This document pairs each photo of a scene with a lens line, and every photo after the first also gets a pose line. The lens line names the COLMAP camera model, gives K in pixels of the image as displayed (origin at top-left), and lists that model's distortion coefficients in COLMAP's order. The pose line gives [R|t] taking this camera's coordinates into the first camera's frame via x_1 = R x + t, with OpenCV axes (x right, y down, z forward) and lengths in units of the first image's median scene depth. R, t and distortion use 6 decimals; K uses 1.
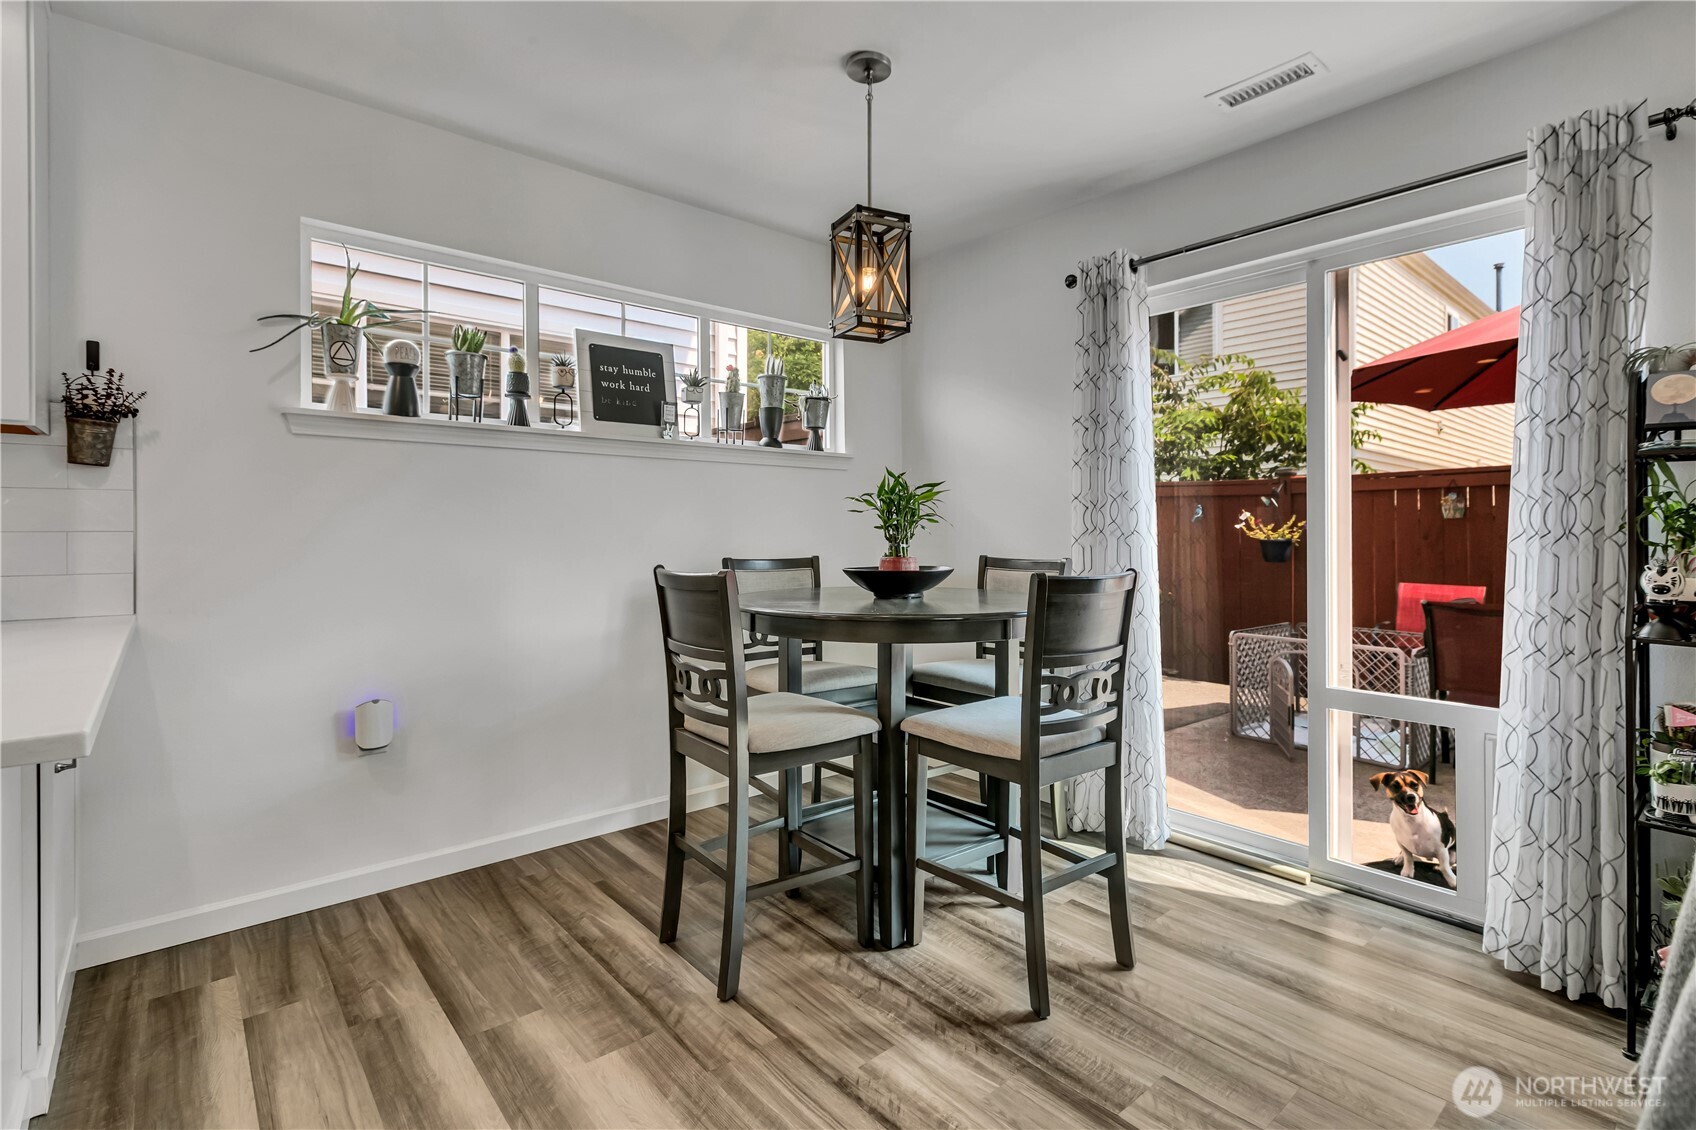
lens RADIAL K [[788.8, 0, 854.8], [0, 788.8, 526.1], [0, 0, 1]] dist [-0.002304, 0.000065]
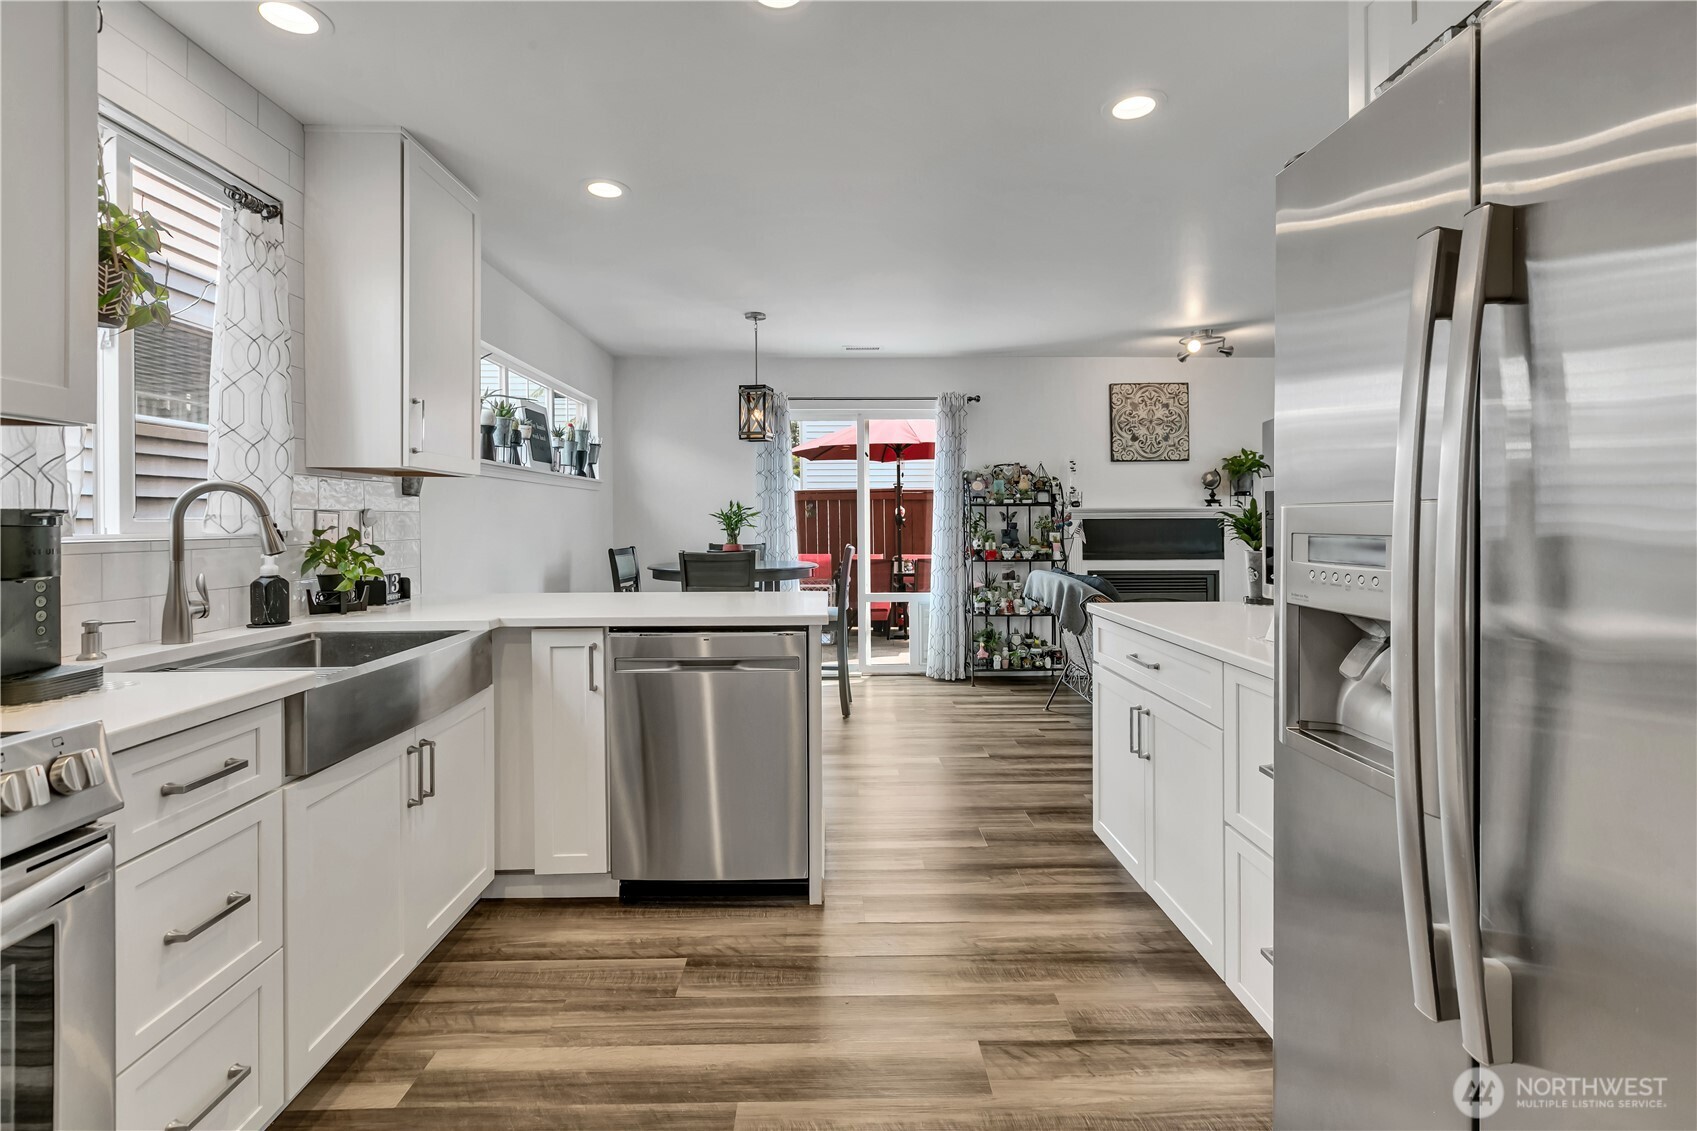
lens RADIAL K [[790.1, 0, 842.2], [0, 790.1, 517.3], [0, 0, 1]] dist [0.001943, 0.000619]
pose [[0.640031, -0.002363, 0.768345, -1.385993], [0.001714, 0.999997, 0.001647, -0.032731], [-0.768347, 0.000263, 0.640033, -0.524561]]
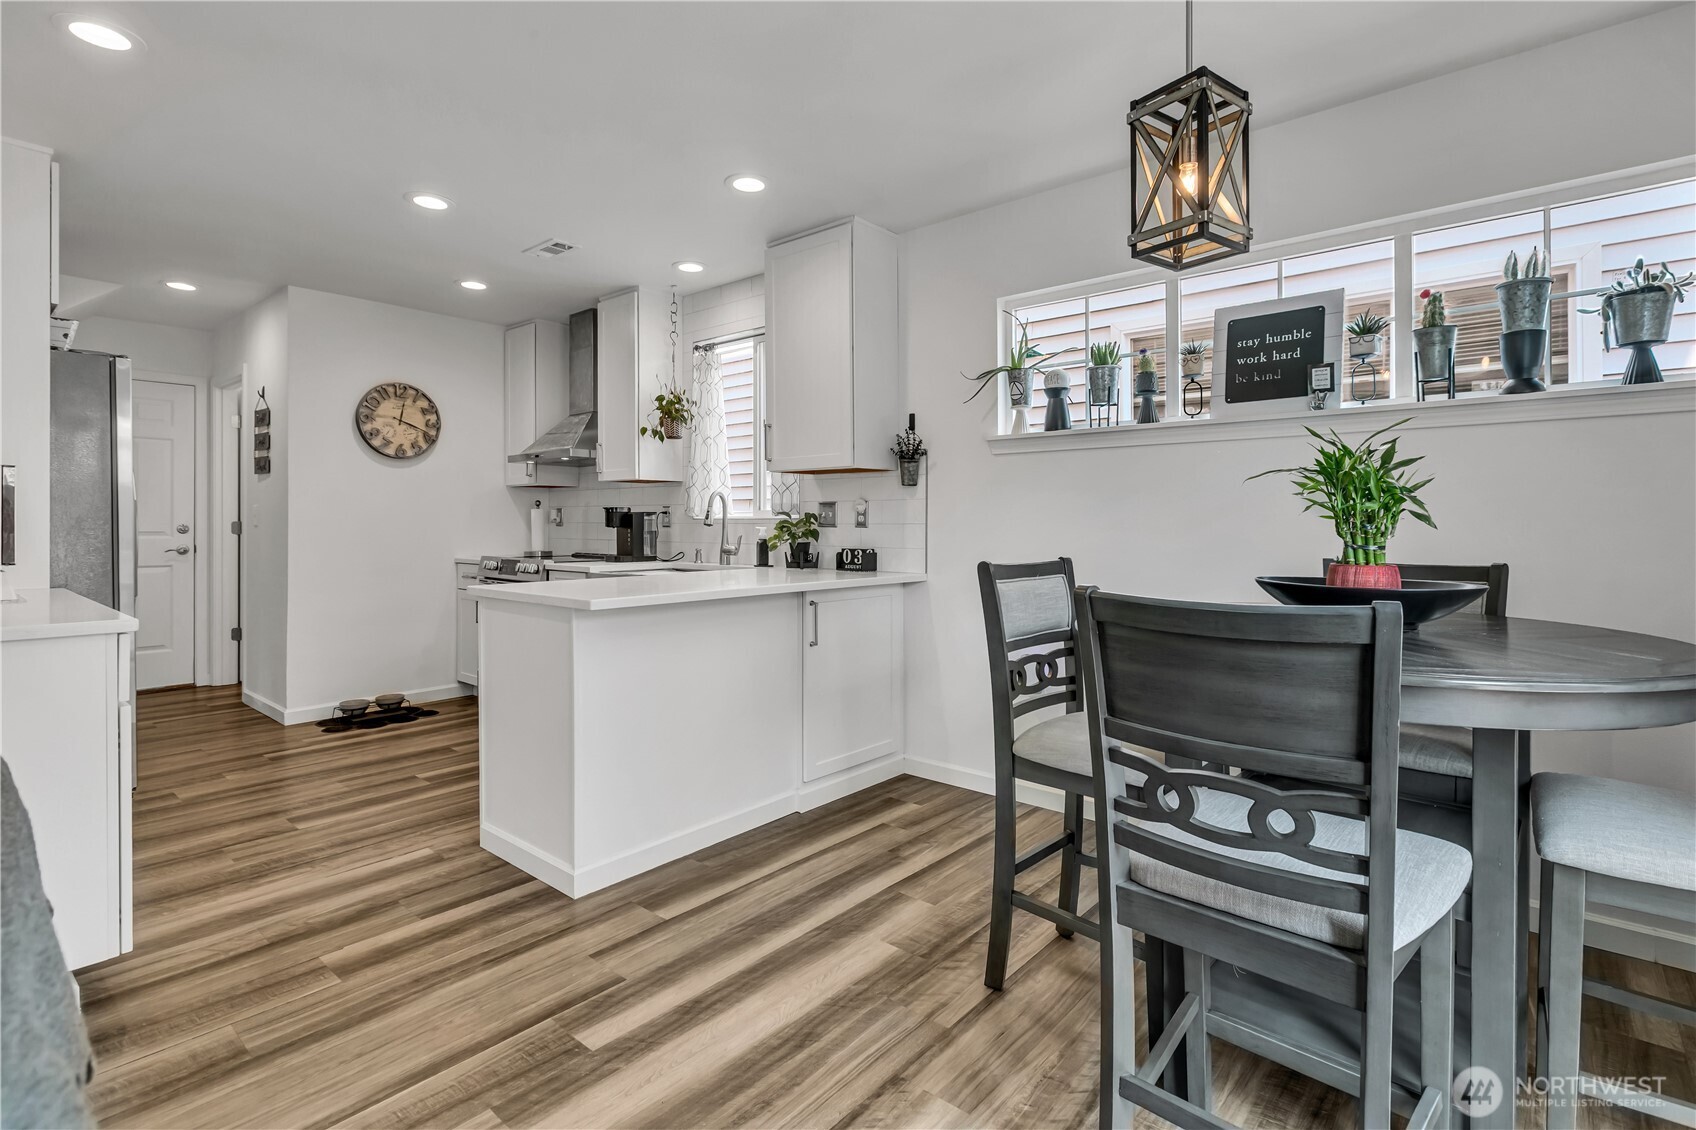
lens RADIAL K [[800.0, 0, 884.3], [0, 800.0, 532.1], [0, 0, 1]] dist [-0.001238, 0.000358]
pose [[0.172474, 0.008120, -0.984981, 0.651073], [0.005345, 0.999944, 0.009179, 0.006406], [0.985000, -0.006848, 0.172421, 0.550873]]
